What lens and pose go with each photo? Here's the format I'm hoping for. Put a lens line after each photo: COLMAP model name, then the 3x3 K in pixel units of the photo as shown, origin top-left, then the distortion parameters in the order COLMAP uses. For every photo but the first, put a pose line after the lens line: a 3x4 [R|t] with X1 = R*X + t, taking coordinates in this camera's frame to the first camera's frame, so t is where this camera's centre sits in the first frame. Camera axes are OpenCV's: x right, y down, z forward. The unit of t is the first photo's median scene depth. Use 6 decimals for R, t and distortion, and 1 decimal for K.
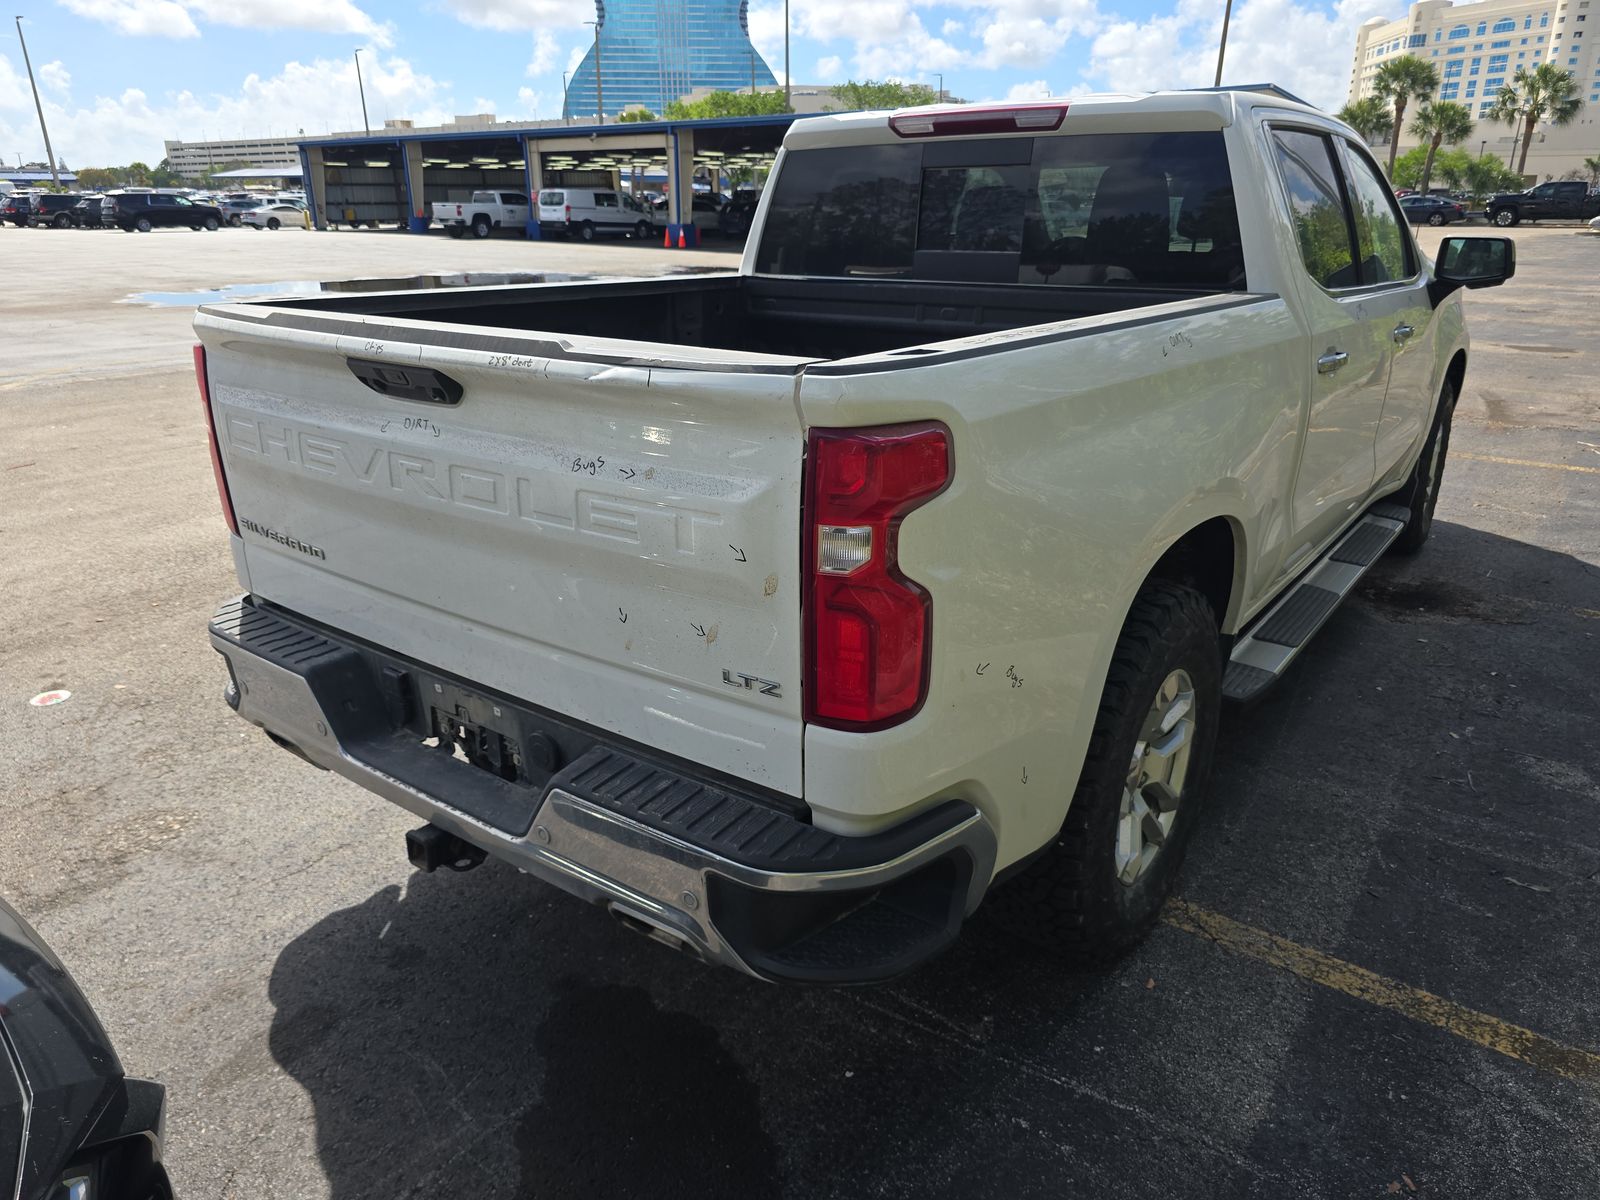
lens RADIAL K [[1077.2, 0, 794.7], [0, 1077.2, 595.3], [0, 0, 1]] dist [0.049363, -0.050013]
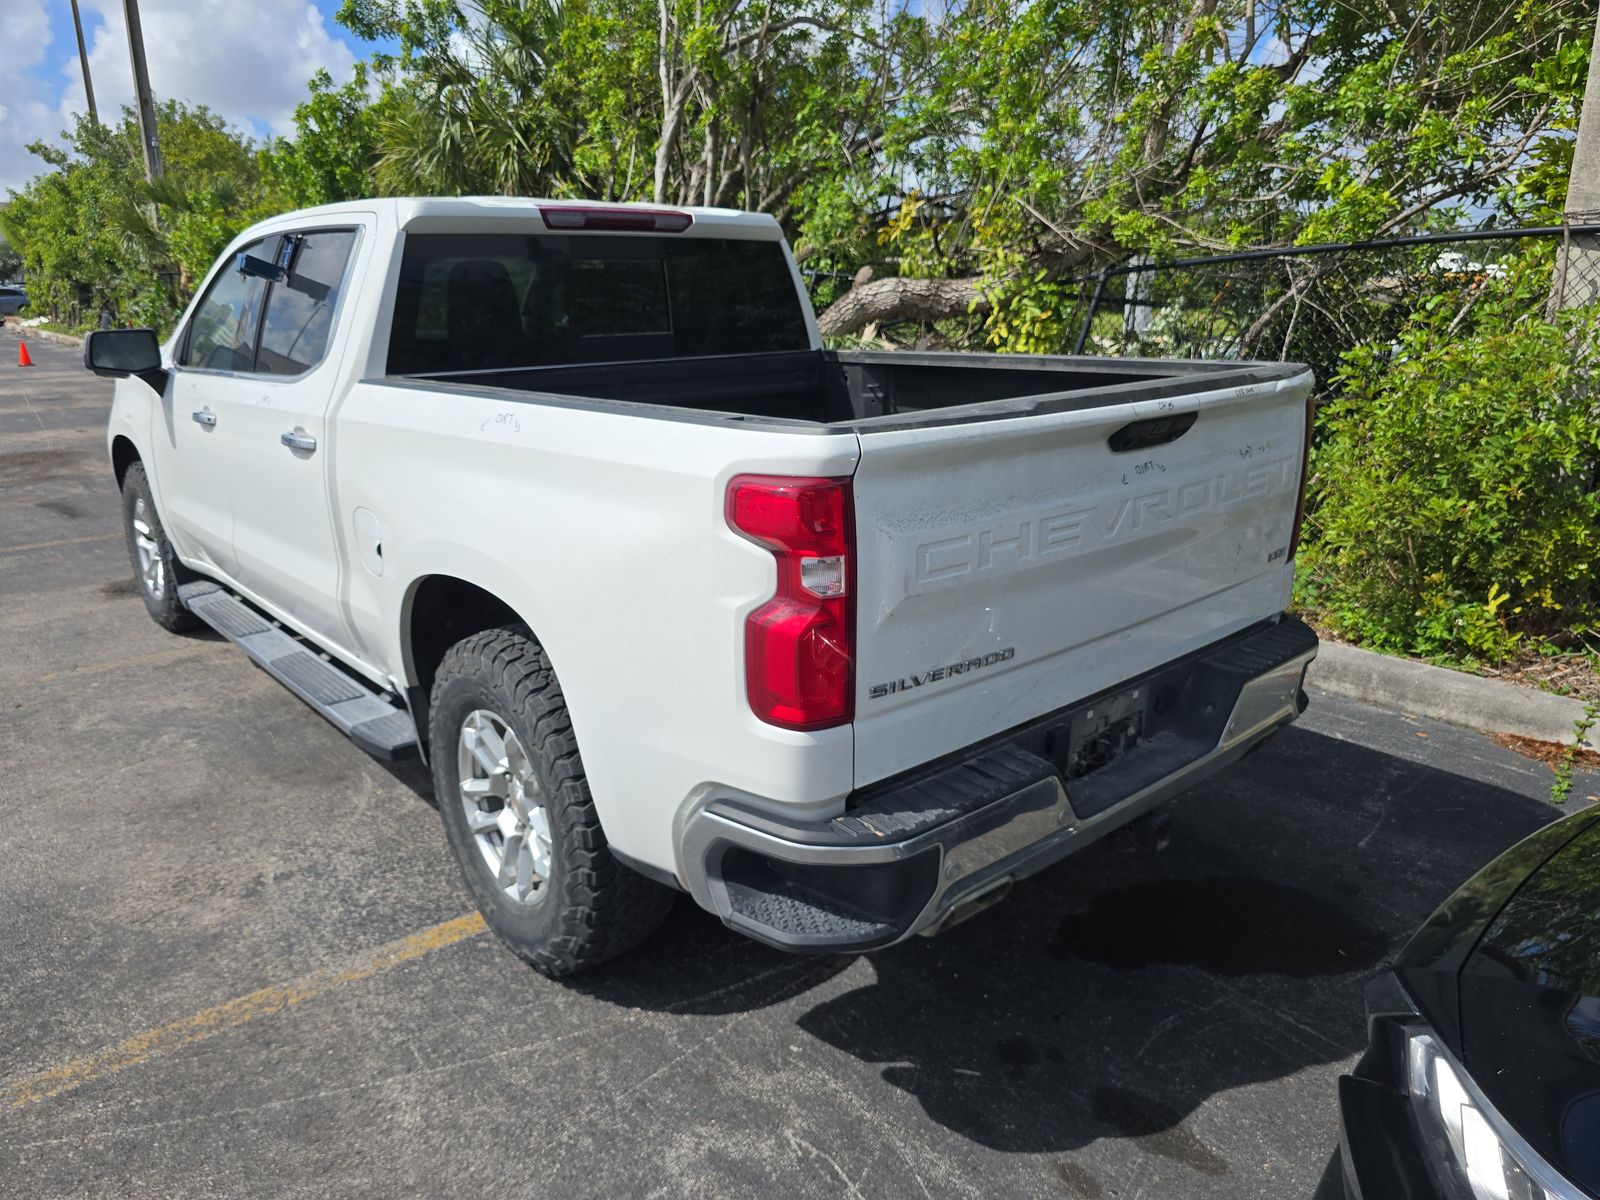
lens RADIAL K [[1077.2, 0, 794.7], [0, 1077.2, 595.3], [0, 0, 1]] dist [0.049363, -0.050013]
pose [[0.213324, -0.269609, 0.939044, -1.499790], [0.341116, 0.921233, 0.187003, -0.361434], [-0.915496, 0.280430, 0.288489, 0.986043]]
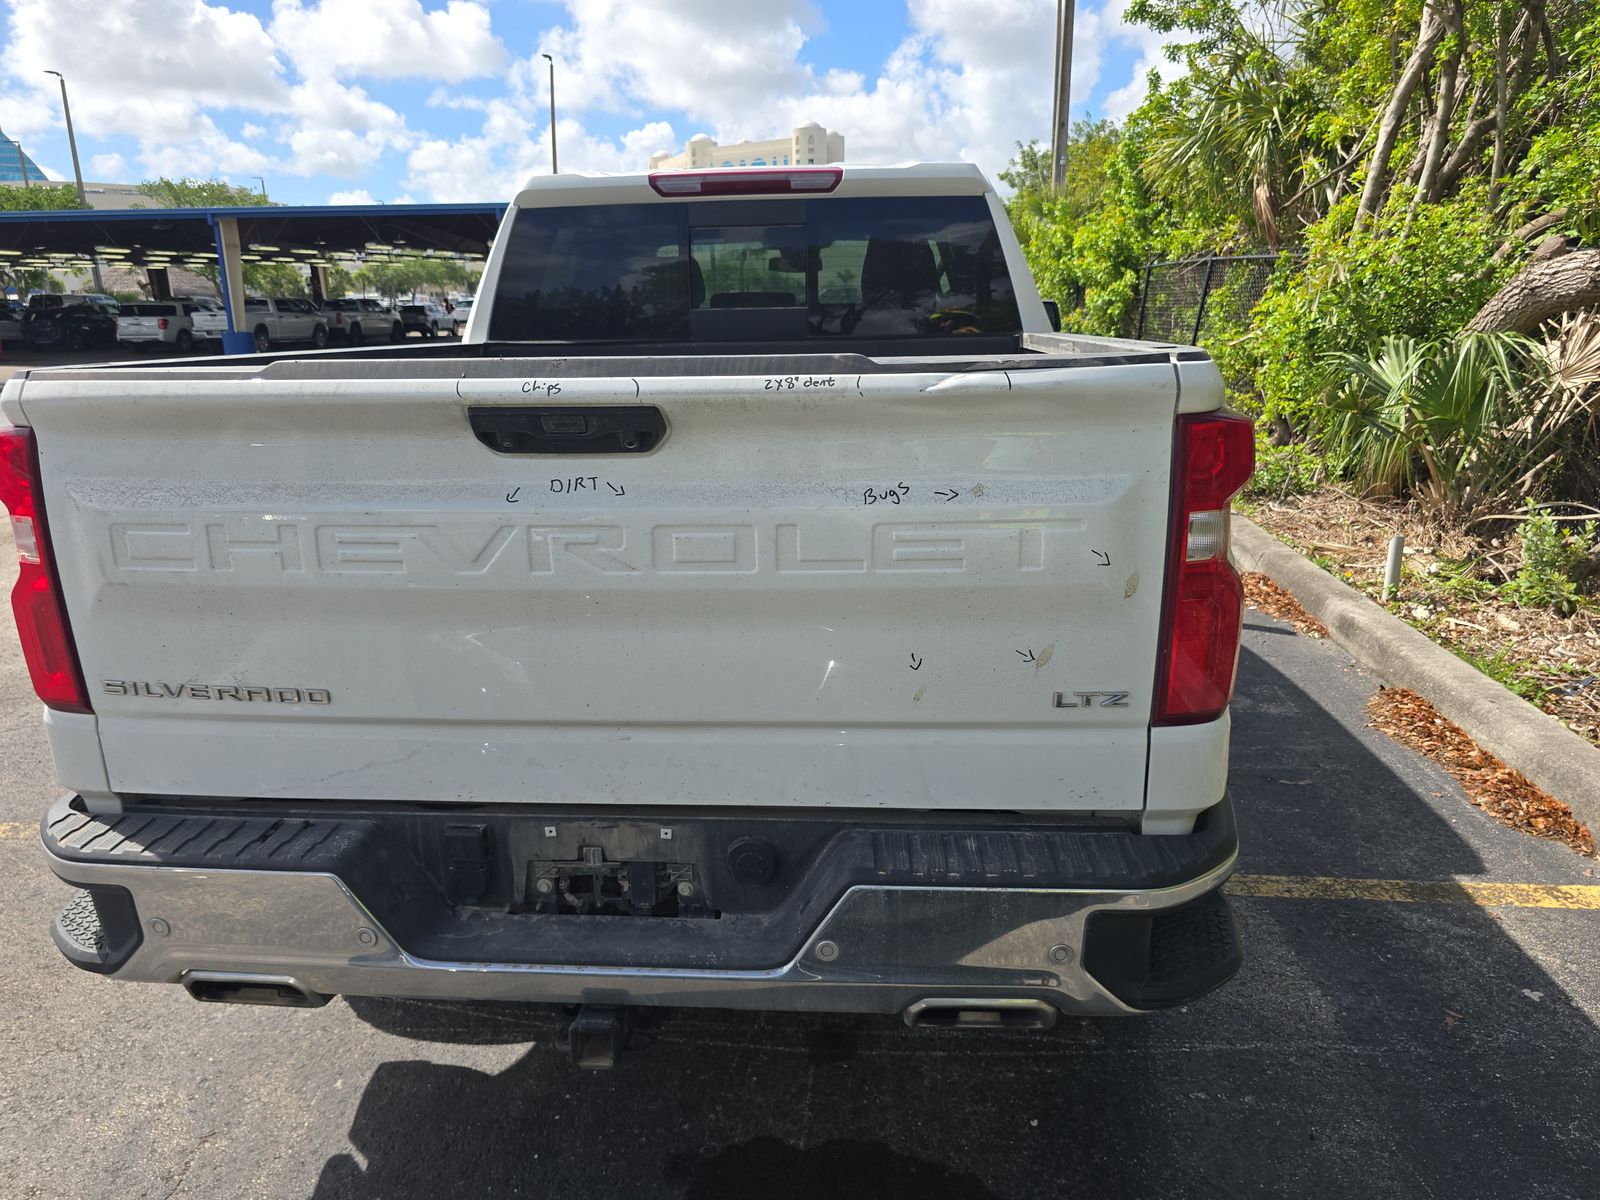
lens RADIAL K [[1077.2, 0, 794.7], [0, 1077.2, 595.3], [0, 0, 1]] dist [0.049363, -0.050013]
pose [[0.848328, -0.149438, 0.507945, -0.585942], [0.193716, 0.980430, -0.035085, -0.019823], [-0.492762, 0.128161, 0.860675, 0.243068]]
